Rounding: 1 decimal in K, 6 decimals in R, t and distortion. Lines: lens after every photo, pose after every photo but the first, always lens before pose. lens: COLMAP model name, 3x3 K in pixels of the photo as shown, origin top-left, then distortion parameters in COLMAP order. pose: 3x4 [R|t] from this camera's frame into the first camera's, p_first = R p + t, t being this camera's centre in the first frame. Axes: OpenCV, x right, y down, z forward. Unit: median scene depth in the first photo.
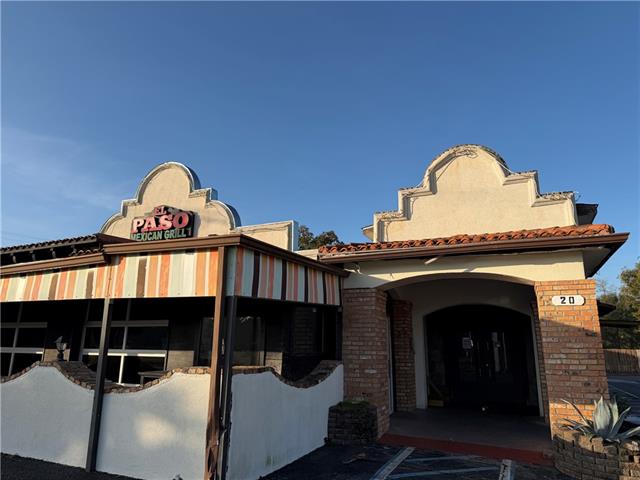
lens RADIAL K [[447.8, 0, 320.0], [0, 447.8, 240.0], [0, 0, 1]] dist [0.007331, 0.001964]
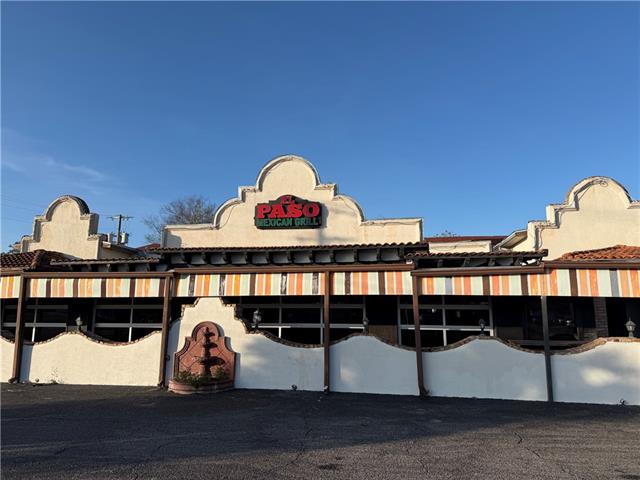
lens RADIAL K [[445.9, 0, 320.0], [0, 445.9, 240.0], [0, 0, 1]] dist [0.138738, -0.173622]
pose [[0.967323, 0.030039, 0.251762, -0.854824], [-0.048714, 0.996476, 0.068276, -0.069654], [-0.248824, -0.078309, 0.965378, -0.167748]]
